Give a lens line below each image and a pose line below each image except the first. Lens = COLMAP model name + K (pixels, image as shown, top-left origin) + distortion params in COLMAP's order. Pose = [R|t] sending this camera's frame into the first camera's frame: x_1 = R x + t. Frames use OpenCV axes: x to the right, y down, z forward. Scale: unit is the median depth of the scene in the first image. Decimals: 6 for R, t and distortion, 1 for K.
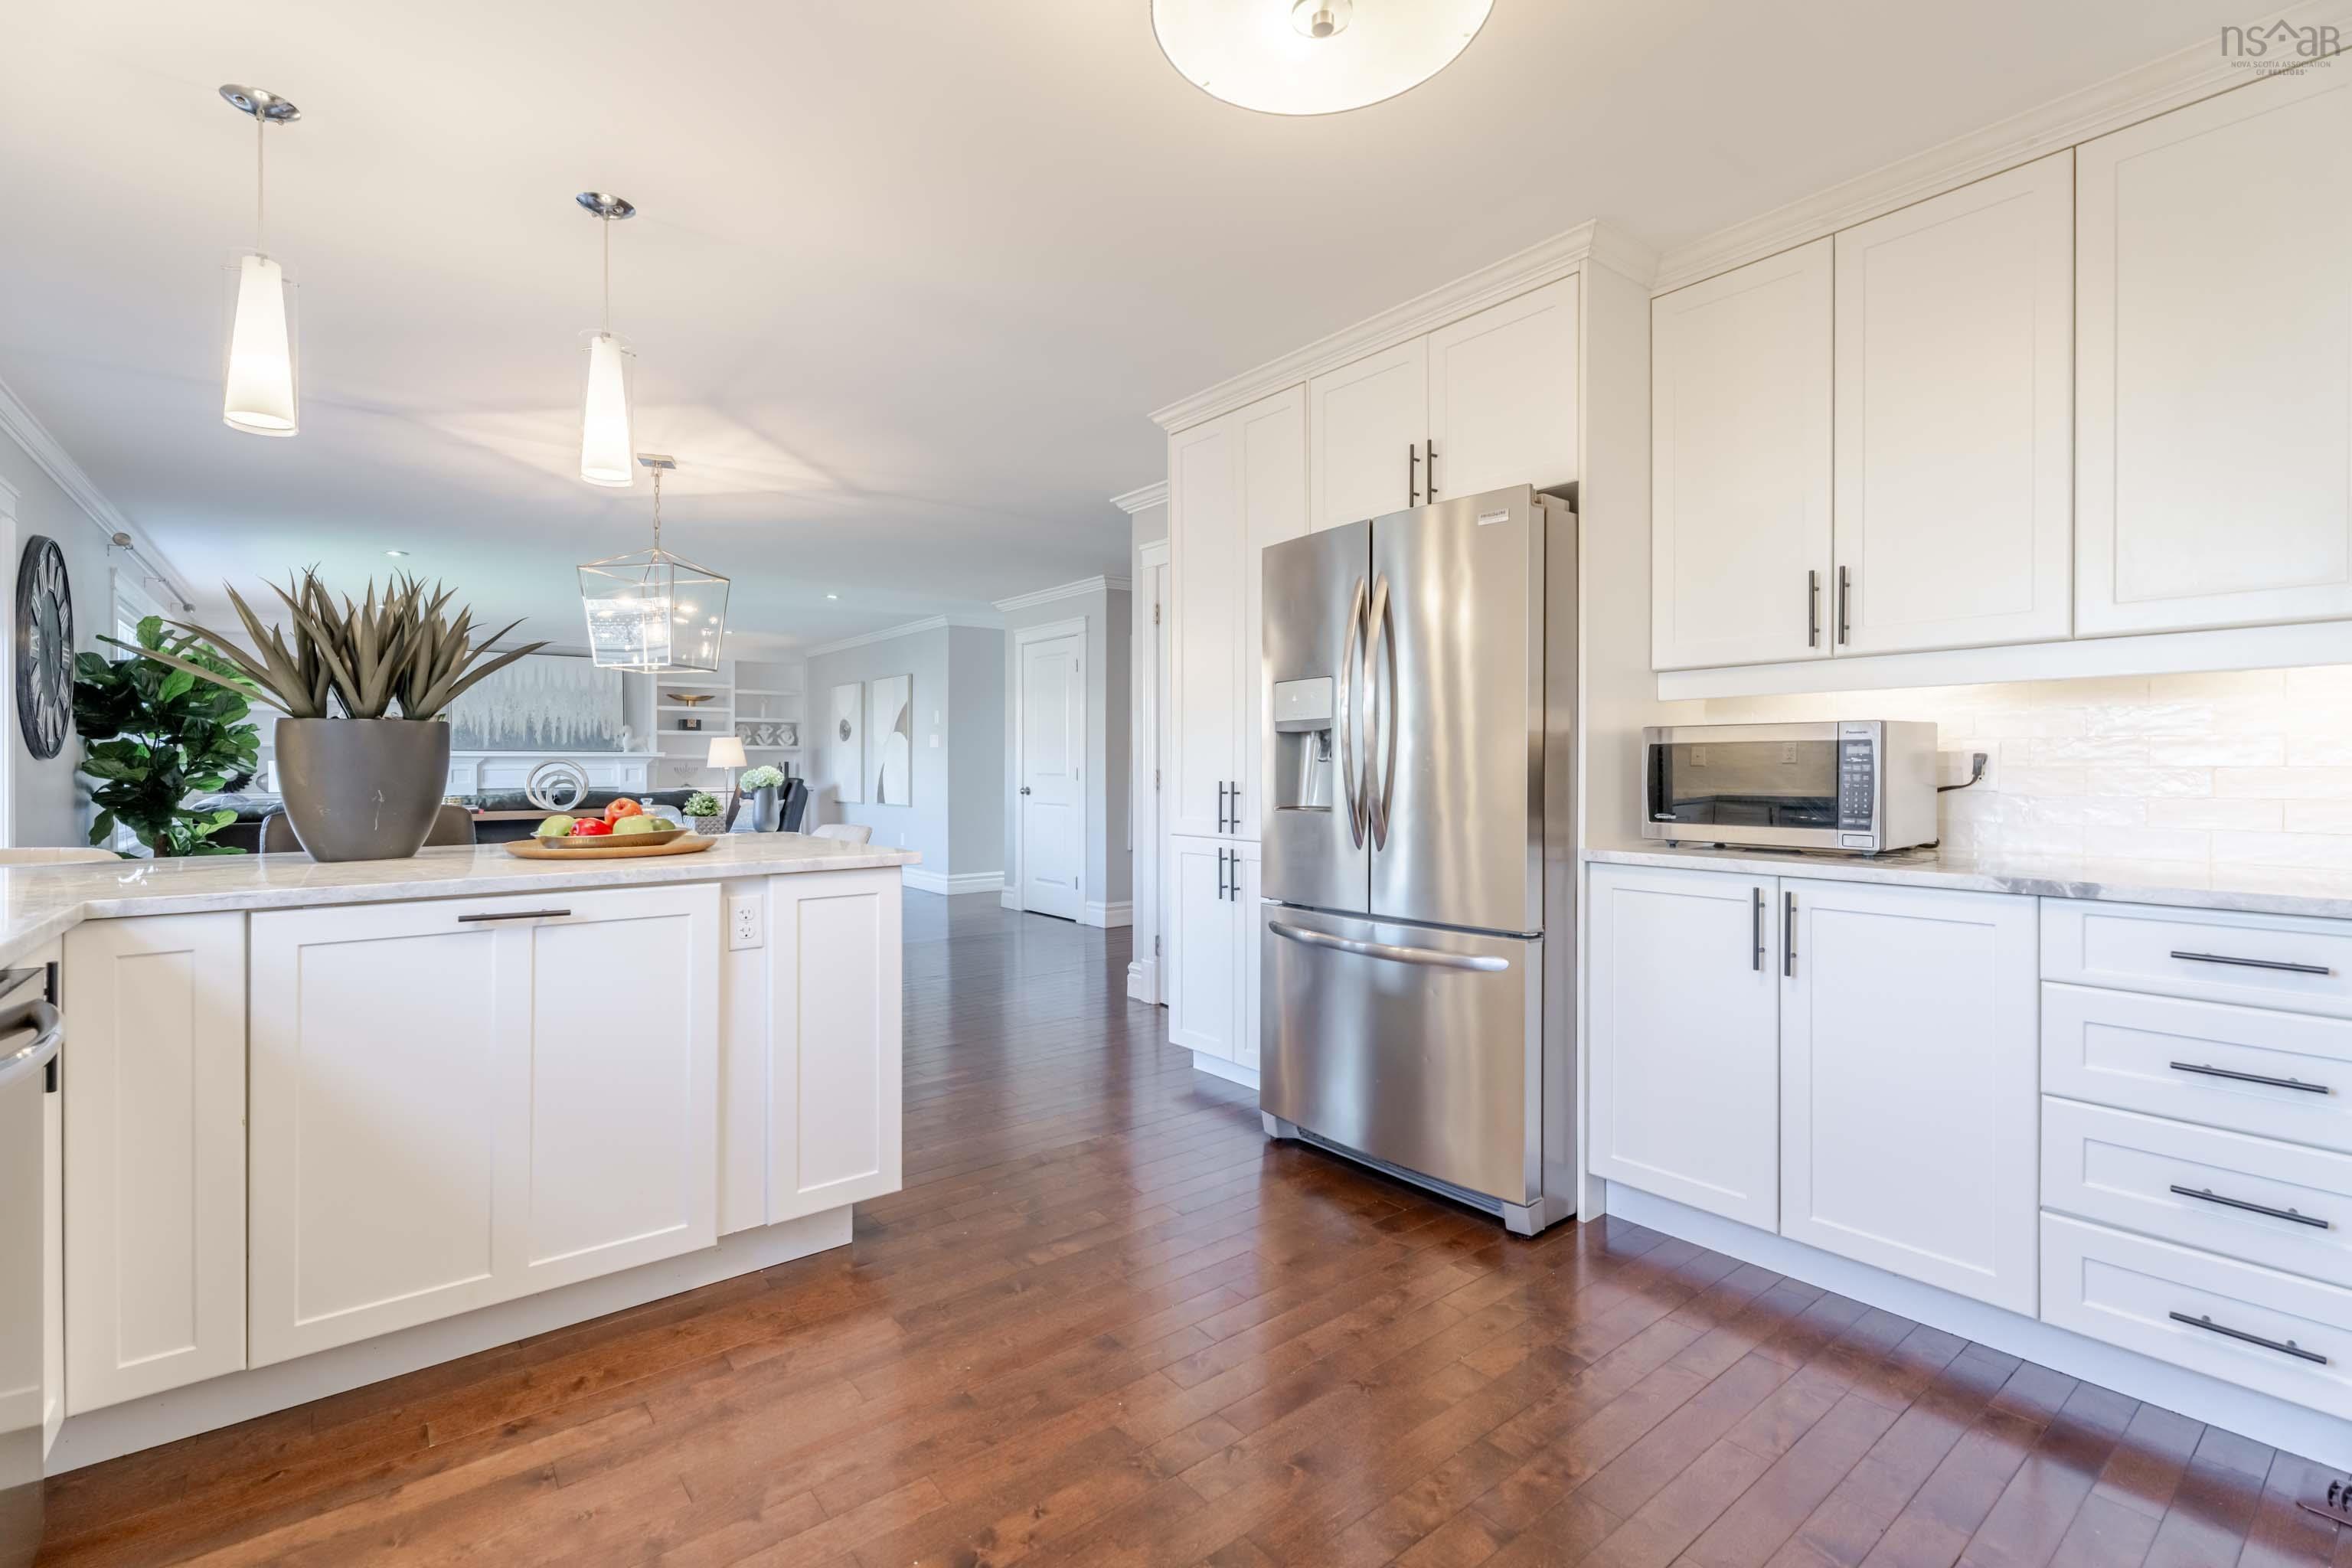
lens RADIAL K [[1048.8, 0, 1180.4], [0, 1048.8, 764.9], [0, 0, 1]] dist [0.000676, -0.000058]
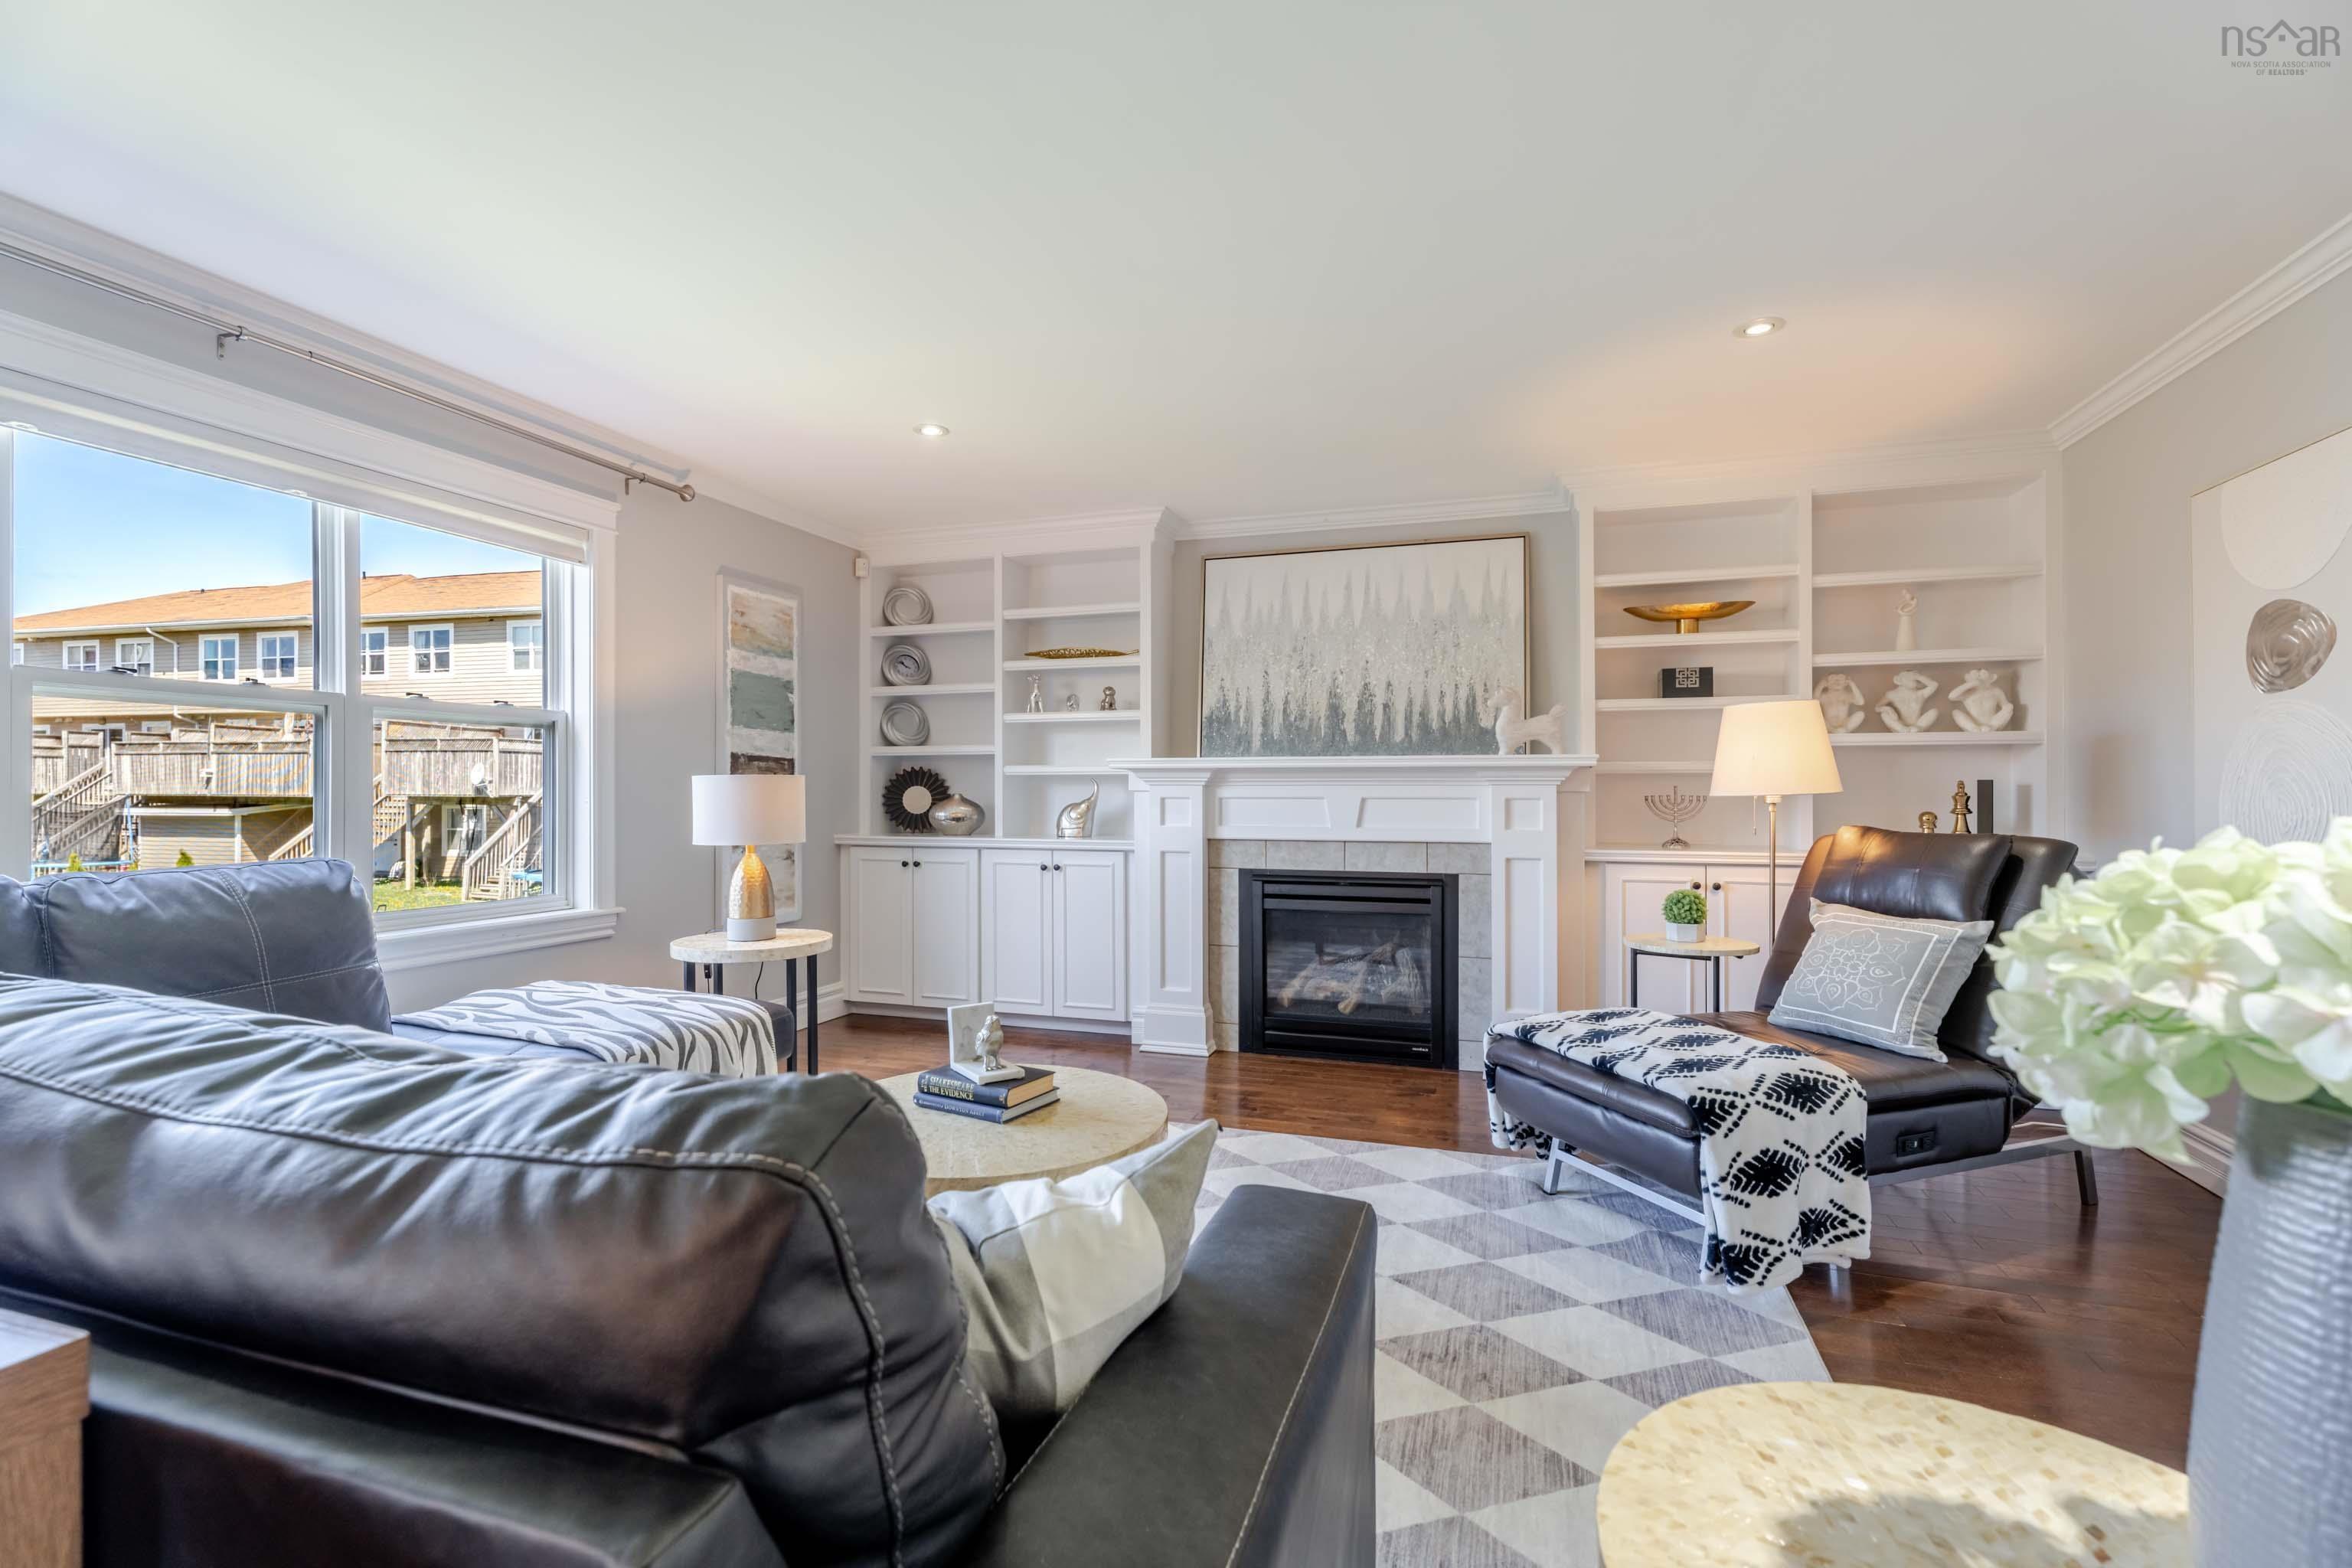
lens RADIAL K [[1051.9, 0, 1176.0], [0, 1051.9, 784.0], [0, 0, 1]] dist [0.001179, 0.000203]
pose [[0.547316, -0.003058, -0.836920, -0.256796], [-0.003958, 0.999973, -0.006242, 0.001331], [0.836917, 0.006729, 0.547289, 0.655421]]
